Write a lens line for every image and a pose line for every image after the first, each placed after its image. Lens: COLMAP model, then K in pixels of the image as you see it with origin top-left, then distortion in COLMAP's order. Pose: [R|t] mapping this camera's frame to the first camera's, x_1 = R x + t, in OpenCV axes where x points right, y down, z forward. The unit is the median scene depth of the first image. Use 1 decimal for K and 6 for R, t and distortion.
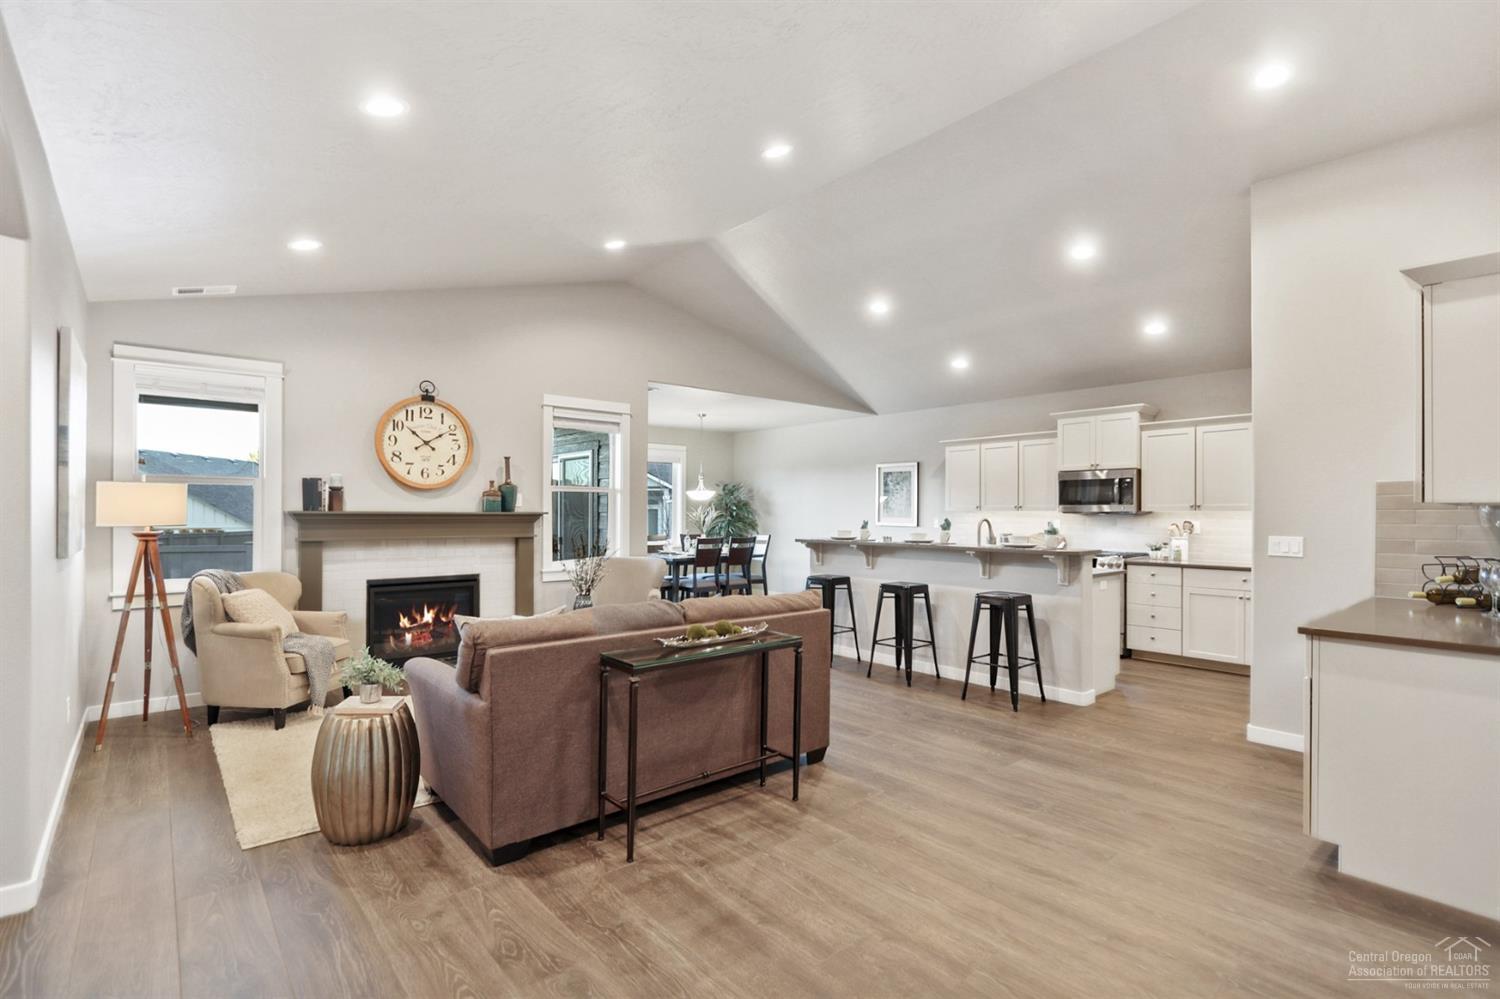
lens RADIAL K [[703.3, 0, 741.9], [0, 703.3, 506.4], [0, 0, 1]] dist [-0.011027, 0.002531]
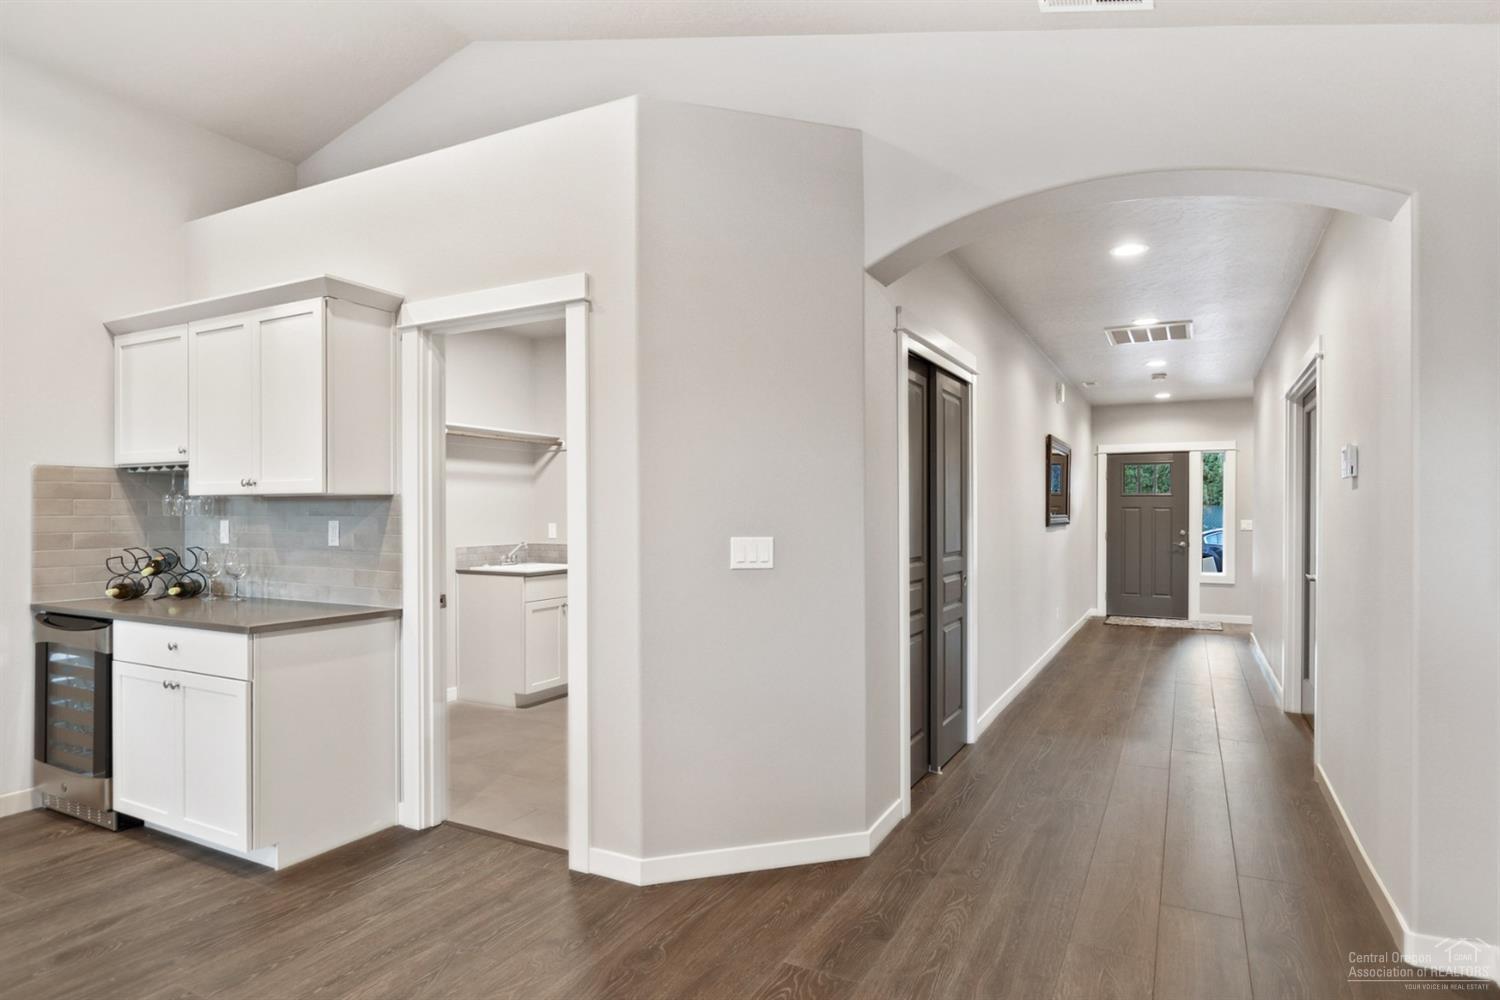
lens RADIAL K [[846.8, 0, 747.6], [0, 846.8, 510.5], [0, 0, 1]] dist [0.001723, -0.000022]
pose [[-0.382057, 0.001081, 0.924138, -0.214552], [-0.009186, 0.999945, -0.004967, 0.010445], [-0.924093, -0.010387, -0.382026, 0.378780]]
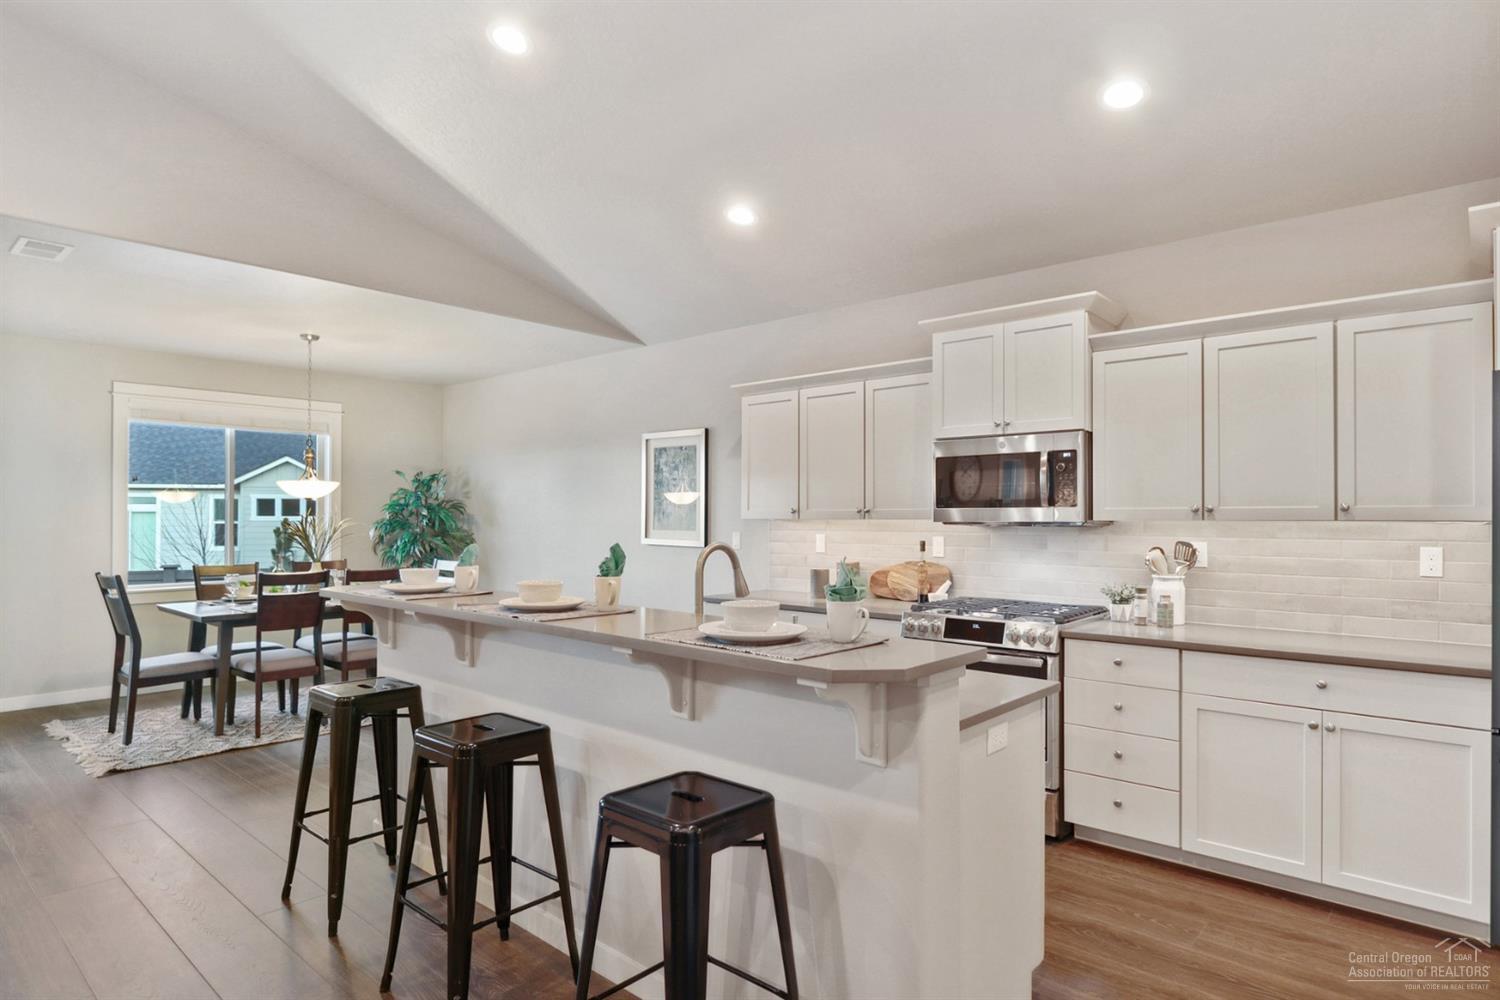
lens RADIAL K [[846.8, 0, 759.9], [0, 846.8, 506.8], [0, 0, 1]] dist [0.001723, -0.000022]
pose [[0.988795, 0.000106, 0.149279, 0.299640], [0.000070, 0.999999, -0.001176, -0.002645], [-0.149279, 0.001173, 0.988794, 0.535198]]
